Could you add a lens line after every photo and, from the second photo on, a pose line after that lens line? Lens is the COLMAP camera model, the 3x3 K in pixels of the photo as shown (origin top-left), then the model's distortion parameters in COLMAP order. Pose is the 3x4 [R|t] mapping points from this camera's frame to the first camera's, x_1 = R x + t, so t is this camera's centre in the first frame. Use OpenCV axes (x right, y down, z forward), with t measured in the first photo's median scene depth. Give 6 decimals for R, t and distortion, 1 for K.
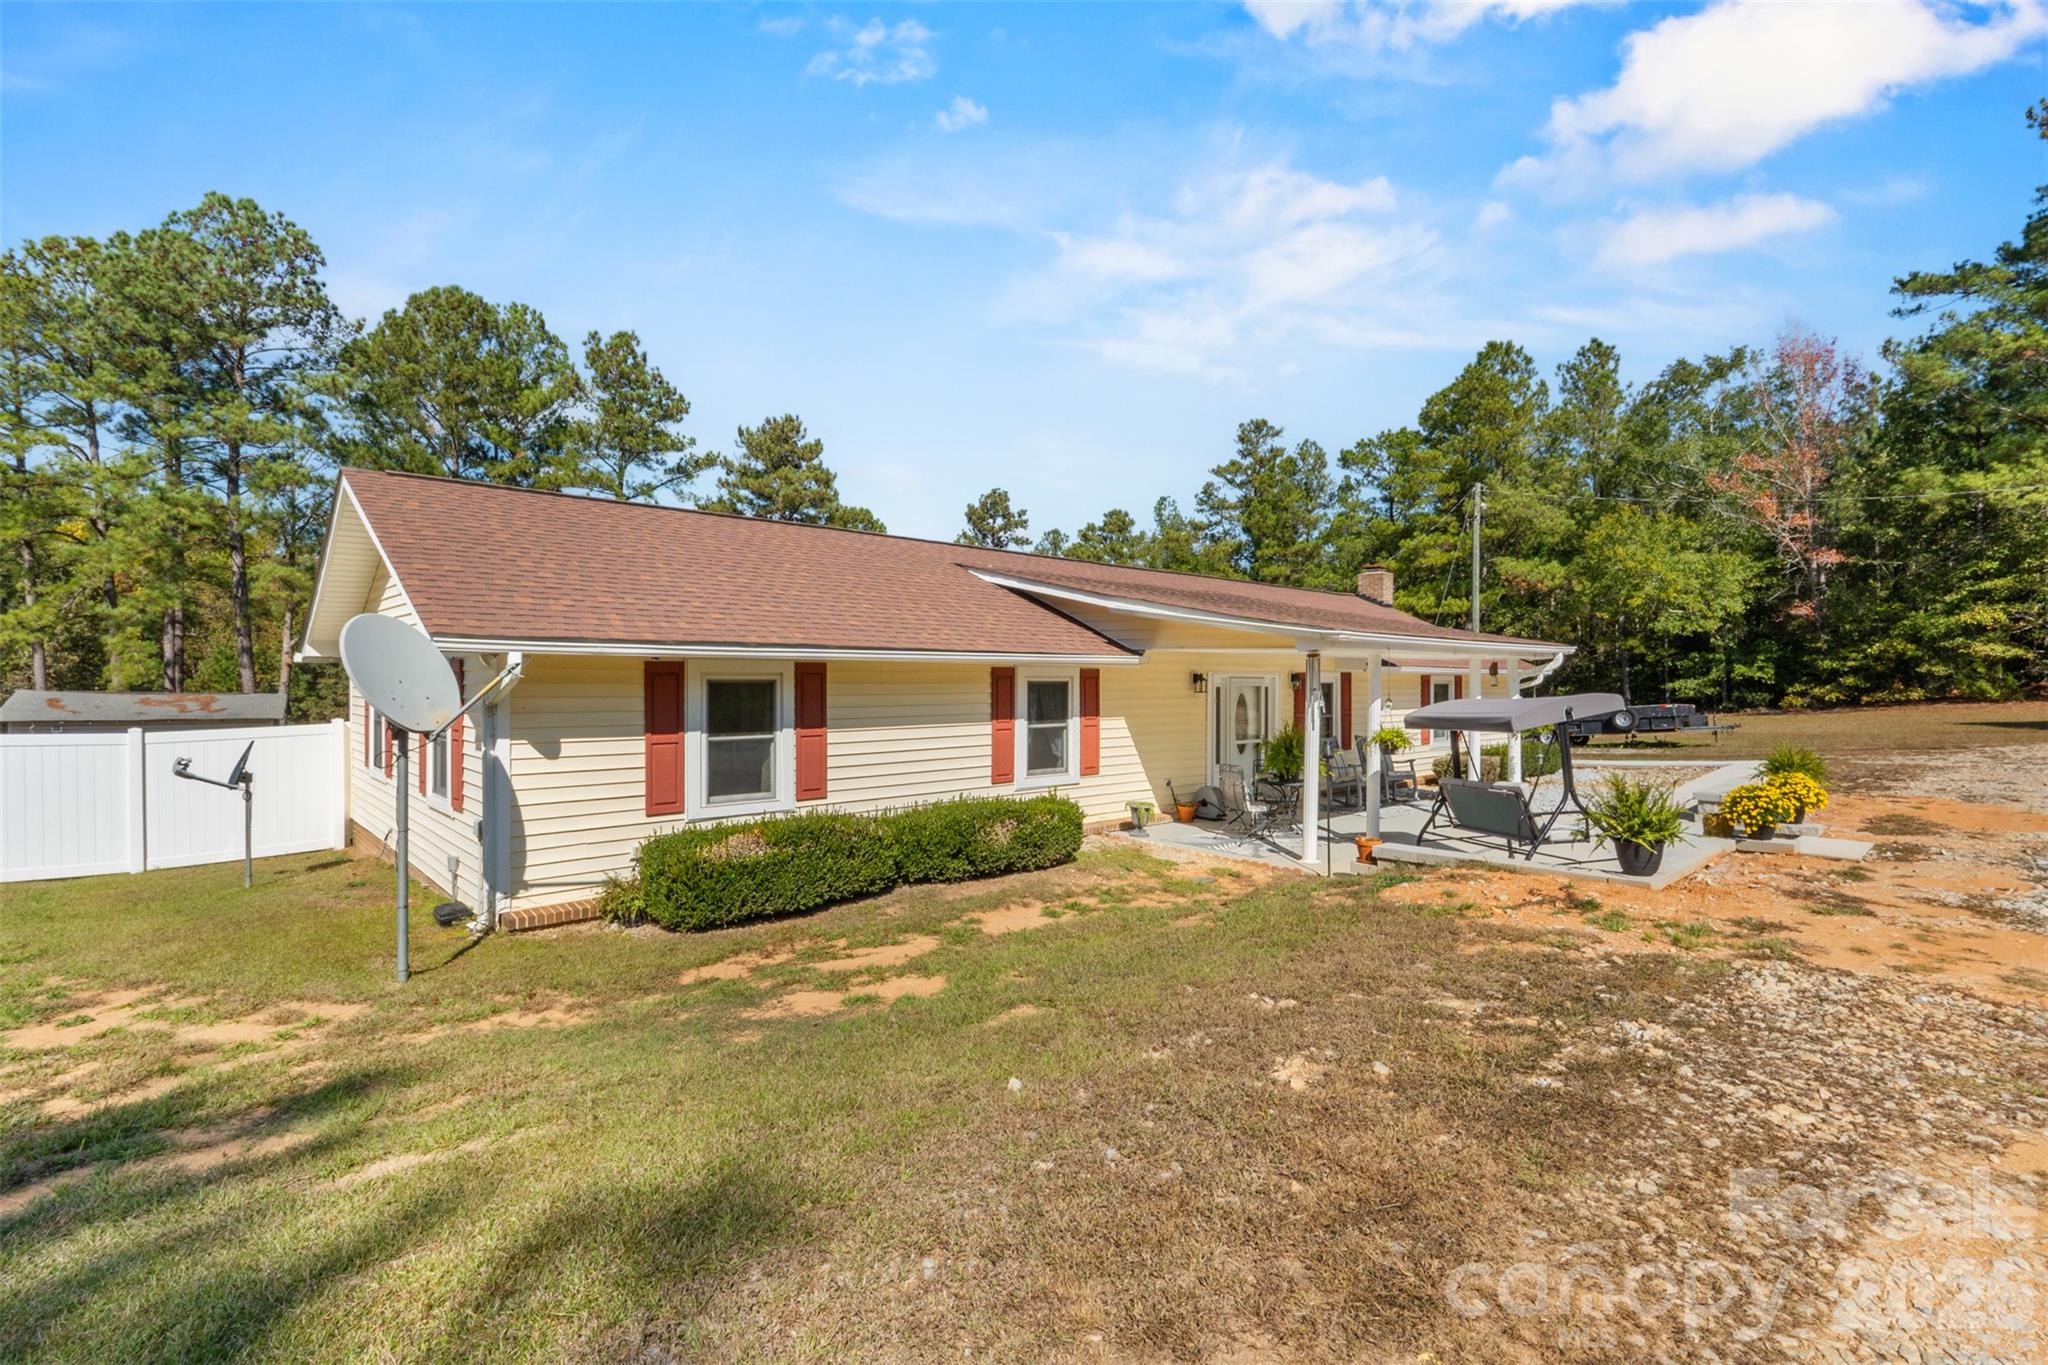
lens RADIAL K [[938.0, 0, 1027.6], [0, 938.0, 688.5], [0, 0, 1]] dist [0.003206, -0.000126]
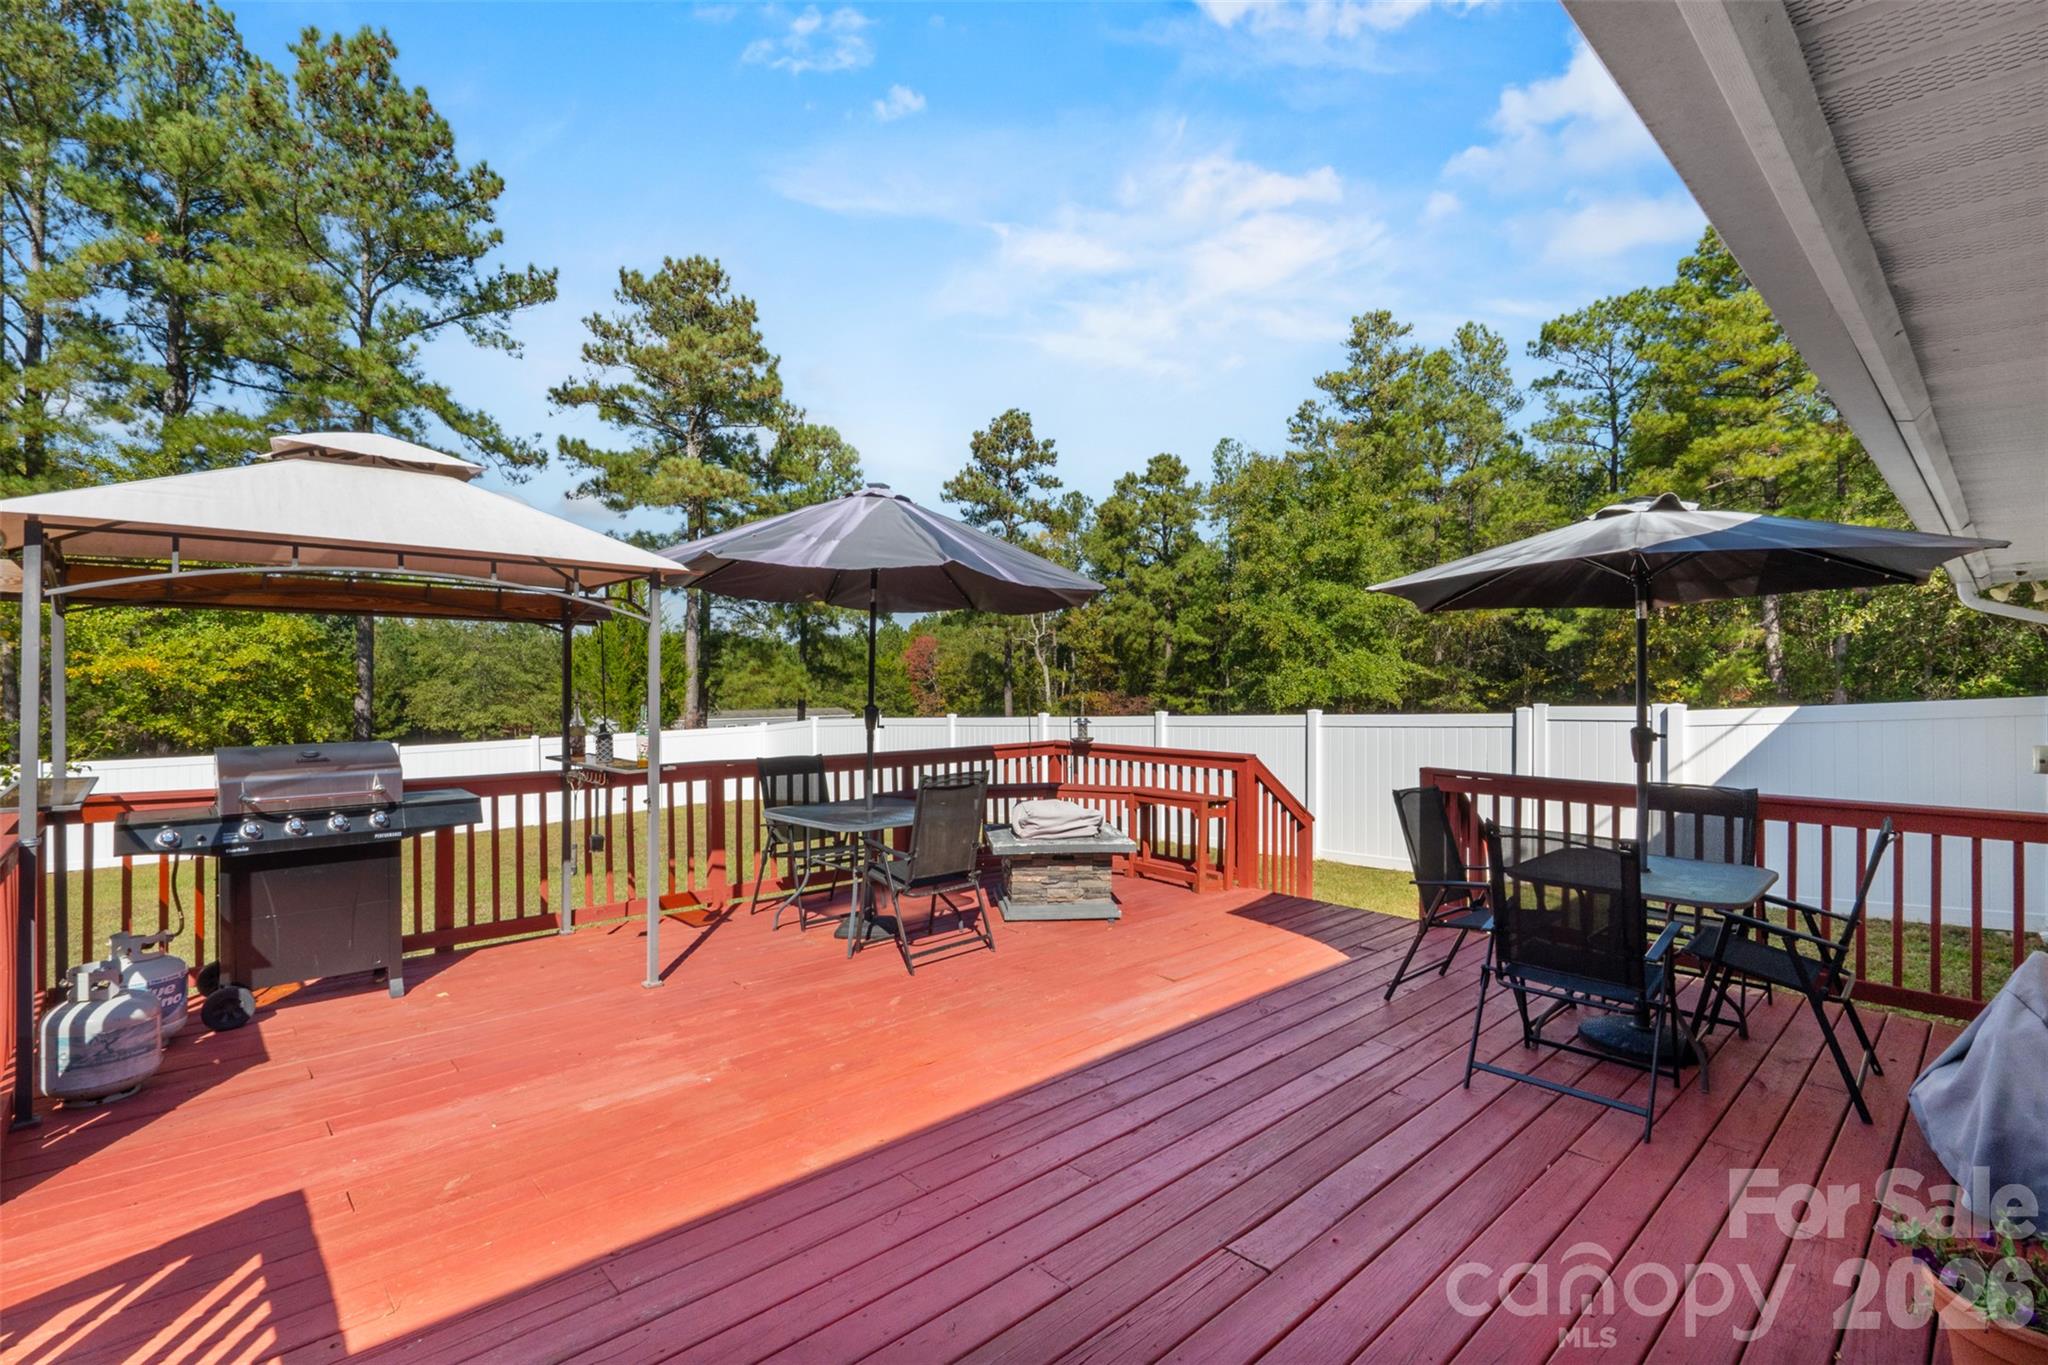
lens RADIAL K [[938.0, 0, 1028.5], [0, 938.0, 693.5], [0, 0, 1]] dist [0.003206, -0.000126]
pose [[0.999963, 0.003135, 0.007953, -0.027058], [-0.003162, 0.999989, 0.003370, 0.004287], [-0.007942, -0.003395, 0.999963, 0.274788]]
